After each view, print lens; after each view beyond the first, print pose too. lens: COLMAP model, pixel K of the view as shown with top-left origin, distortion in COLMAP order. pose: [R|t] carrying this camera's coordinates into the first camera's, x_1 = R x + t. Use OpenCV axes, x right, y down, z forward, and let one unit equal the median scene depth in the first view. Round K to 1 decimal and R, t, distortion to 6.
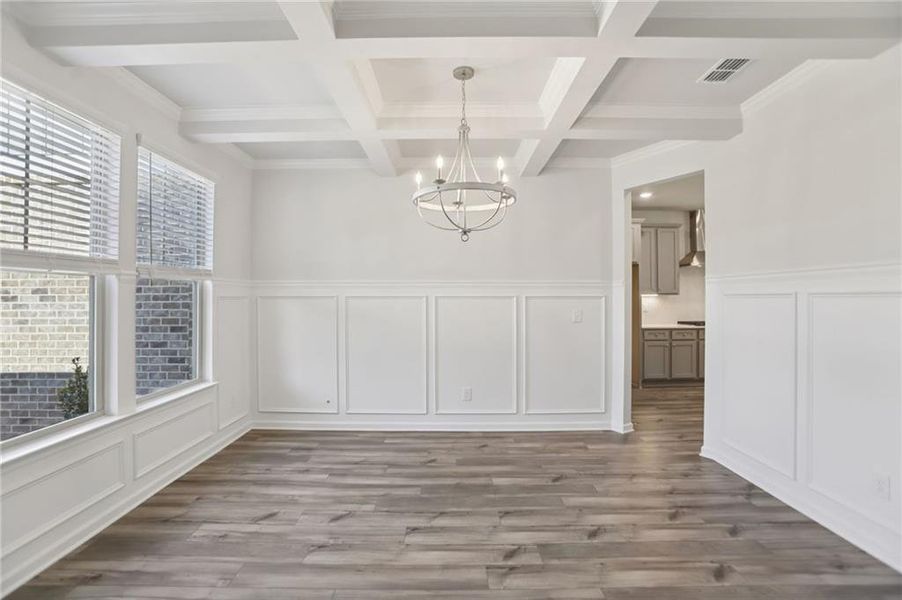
lens RADIAL K [[414.0, 0, 449.8], [0, 414.0, 298.4], [0, 0, 1]] dist [-0.014738, 0.004095]
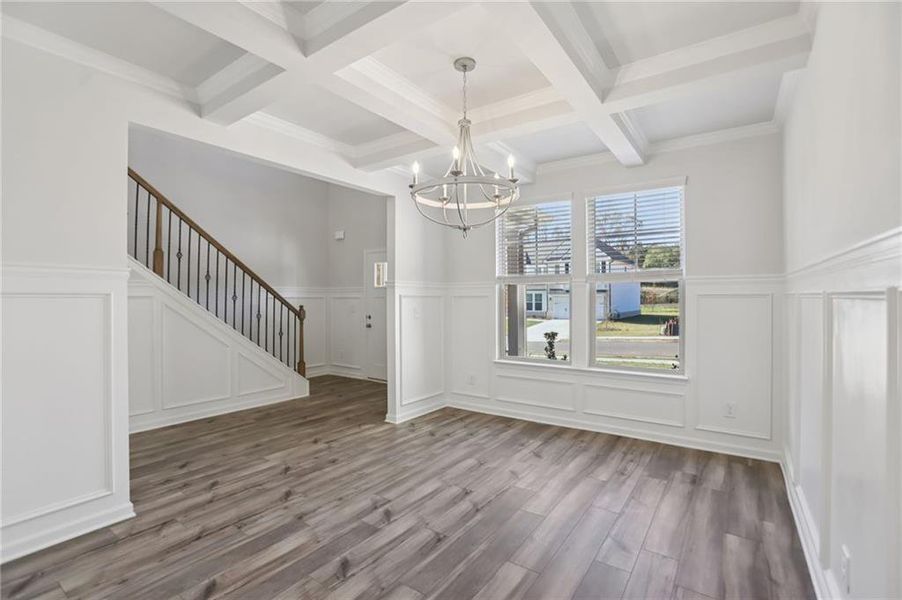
lens RADIAL K [[414.0, 0, 448.6], [0, 414.0, 298.8], [0, 0, 1]] dist [-0.014738, 0.004095]
pose [[-0.576792, 0.000945, -0.816891, 0.916778], [0.007947, 0.999959, -0.004454, 0.005904], [0.816852, -0.009061, -0.576776, 1.651197]]
